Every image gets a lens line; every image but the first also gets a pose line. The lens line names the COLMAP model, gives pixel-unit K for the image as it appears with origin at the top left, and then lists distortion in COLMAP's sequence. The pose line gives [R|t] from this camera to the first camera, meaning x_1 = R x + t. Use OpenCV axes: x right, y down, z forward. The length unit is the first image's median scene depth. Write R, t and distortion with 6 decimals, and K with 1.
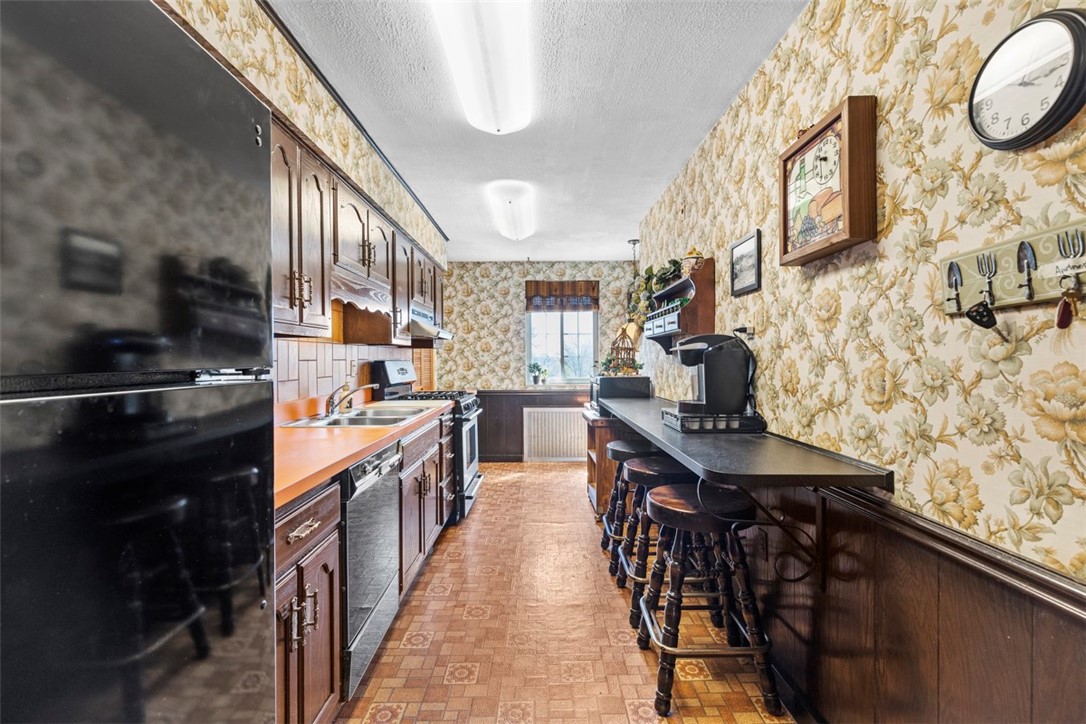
lens RADIAL K [[493.5, 0, 550.4], [0, 493.5, 362.7], [0, 0, 1]] dist [0.007375, -0.001245]
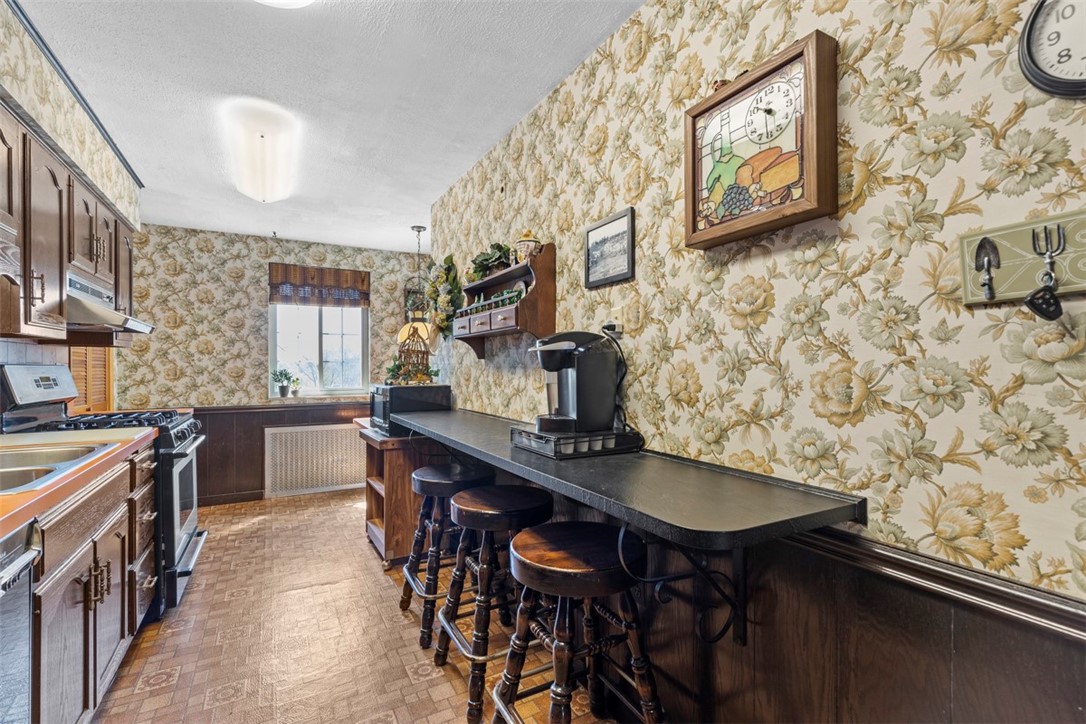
lens RADIAL K [[493.5, 0, 554.0], [0, 493.5, 365.7], [0, 0, 1]] dist [0.007375, -0.001245]
pose [[0.876243, 0.003953, 0.481854, -0.086355], [0.000459, 0.999959, -0.009038, 0.004512], [-0.481870, 0.008140, 0.876205, 0.300178]]
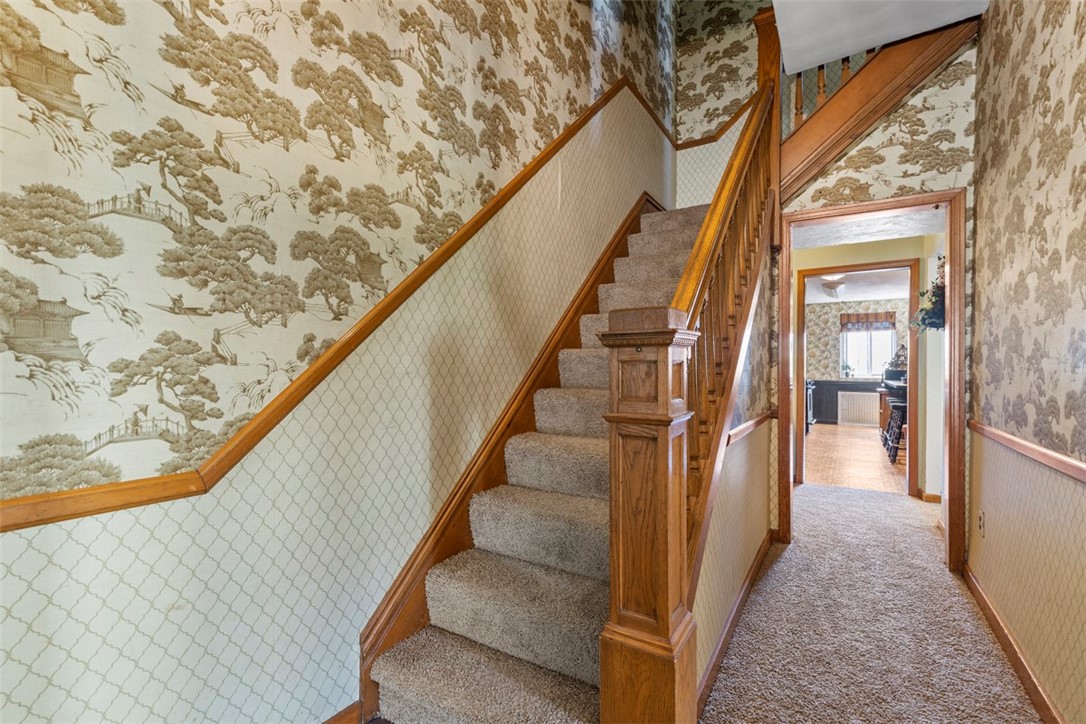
lens RADIAL K [[493.5, 0, 542.4], [0, 493.5, 359.2], [0, 0, 1]] dist [0.007375, -0.001245]
pose [[0.837206, 0.005696, -0.546858, 0.055248], [-0.015879, 0.999777, -0.013897, 0.060779], [0.546657, 0.020318, 0.837110, -2.441668]]
